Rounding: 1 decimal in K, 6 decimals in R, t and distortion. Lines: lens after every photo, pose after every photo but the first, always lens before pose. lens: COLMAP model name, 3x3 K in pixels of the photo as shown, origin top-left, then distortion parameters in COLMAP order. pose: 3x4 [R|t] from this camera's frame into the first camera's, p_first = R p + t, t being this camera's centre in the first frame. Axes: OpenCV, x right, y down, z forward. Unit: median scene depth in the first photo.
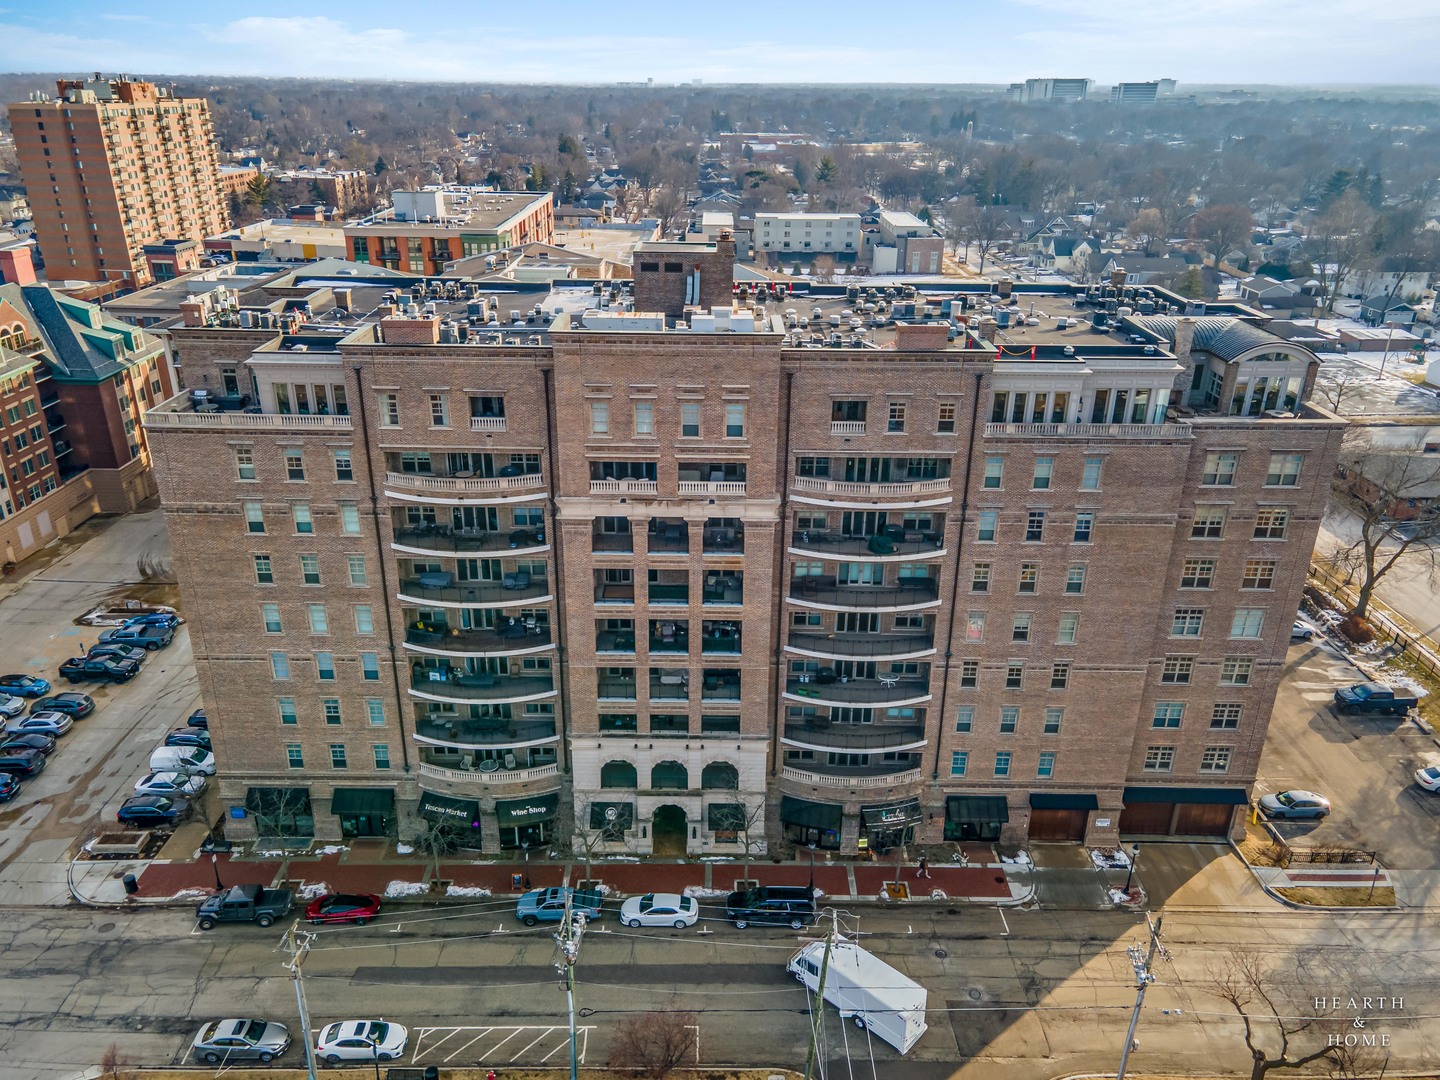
lens RADIAL K [[1045.9, 0, 720.0], [0, 1045.9, 540.0], [0, 0, 1]] dist [0.042368, 0.004865]
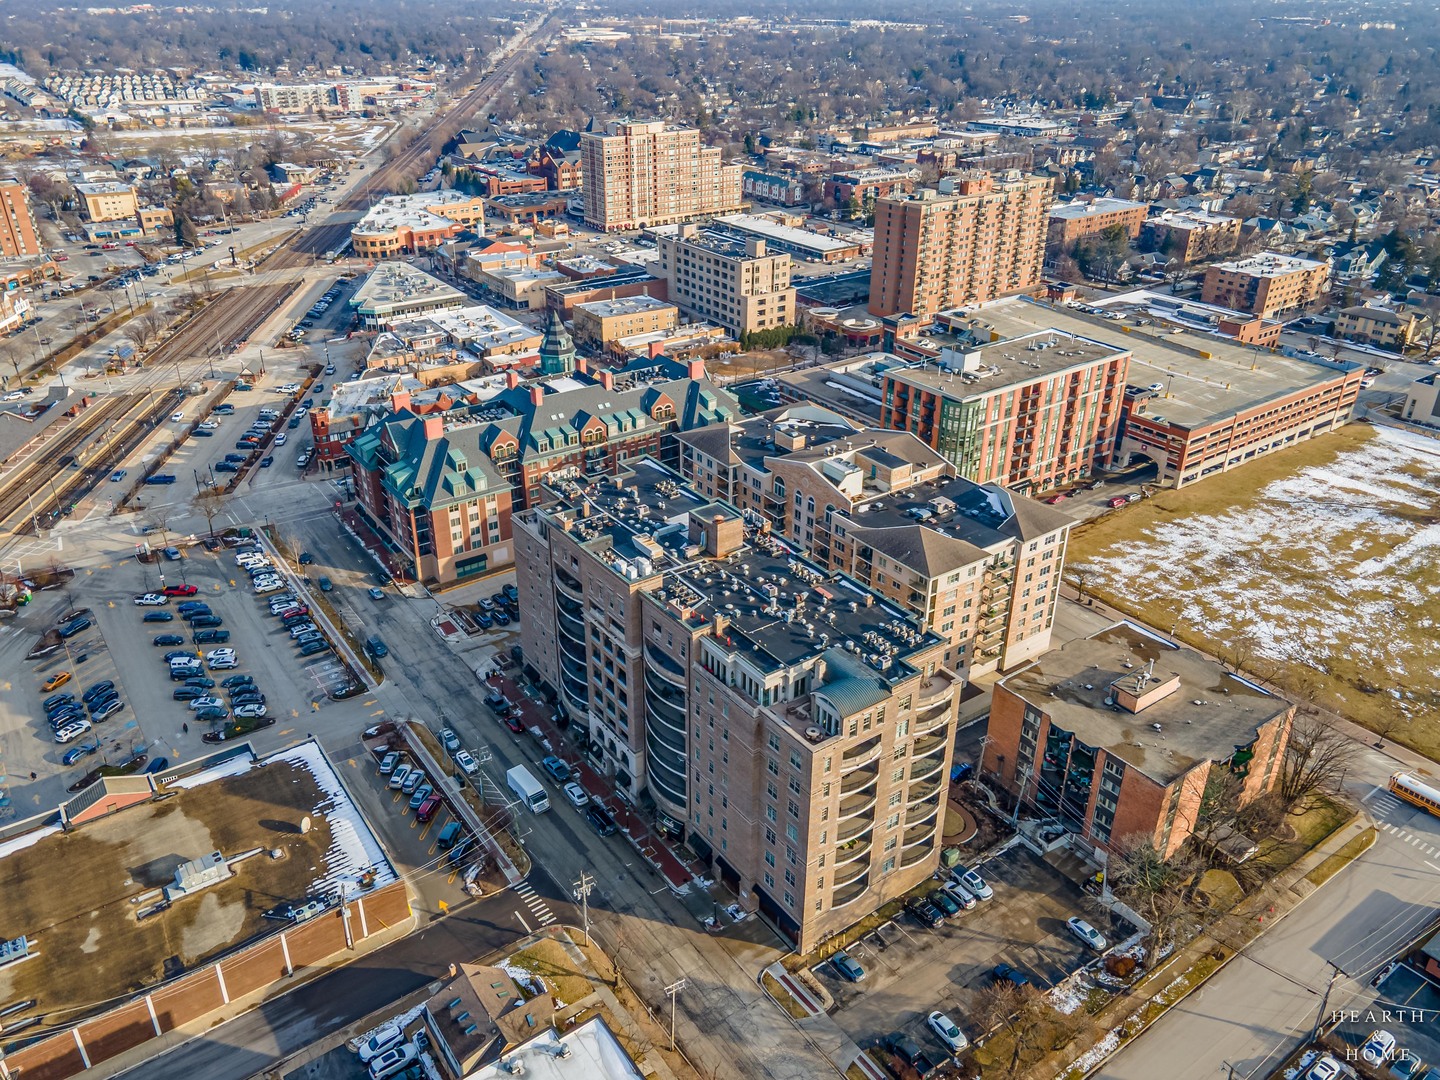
lens RADIAL K [[1084.4, 0, 720.0], [0, 1084.4, 540.0], [0, 0, 1]] dist [0.033246, 0.000866]
pose [[0.586823, 0.368631, -0.720937, 1.651138], [-0.323389, 0.922964, 0.208702, -0.755288], [0.742334, 0.110672, 0.660827, -0.376192]]
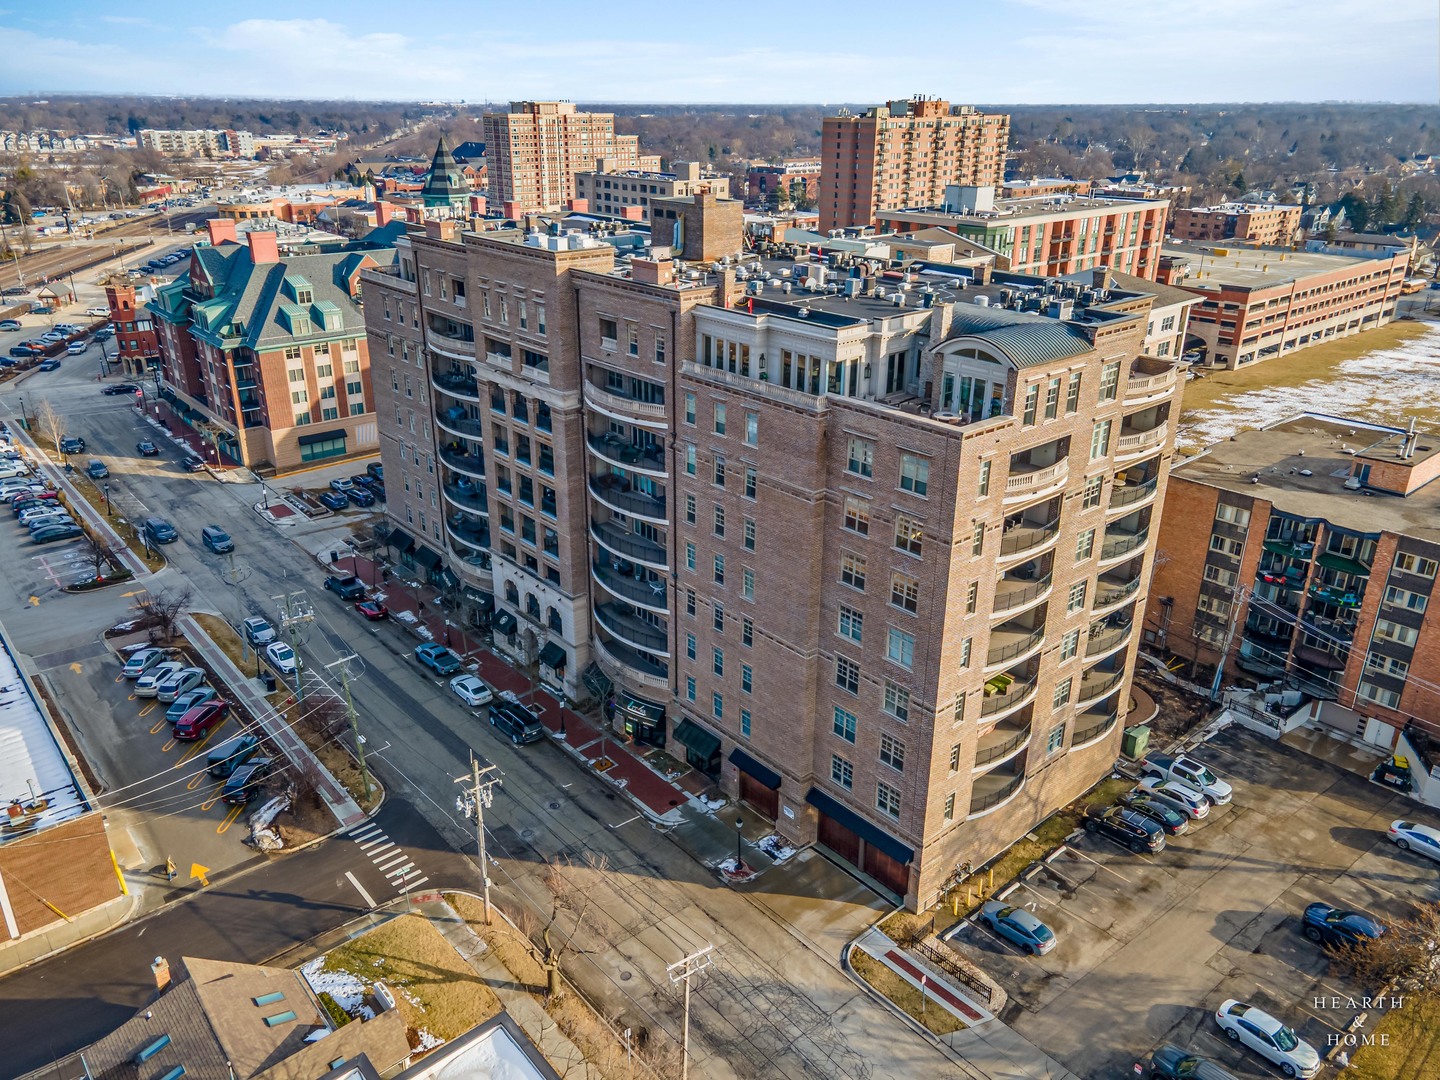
lens RADIAL K [[1045.9, 0, 720.0], [0, 1045.9, 540.0], [0, 0, 1]] dist [0.042368, 0.004865]
pose [[0.655462, 0.285440, -0.699209, 1.041365], [-0.301332, 0.947783, 0.104437, -0.055978], [0.692509, 0.142239, 0.707248, 0.273316]]
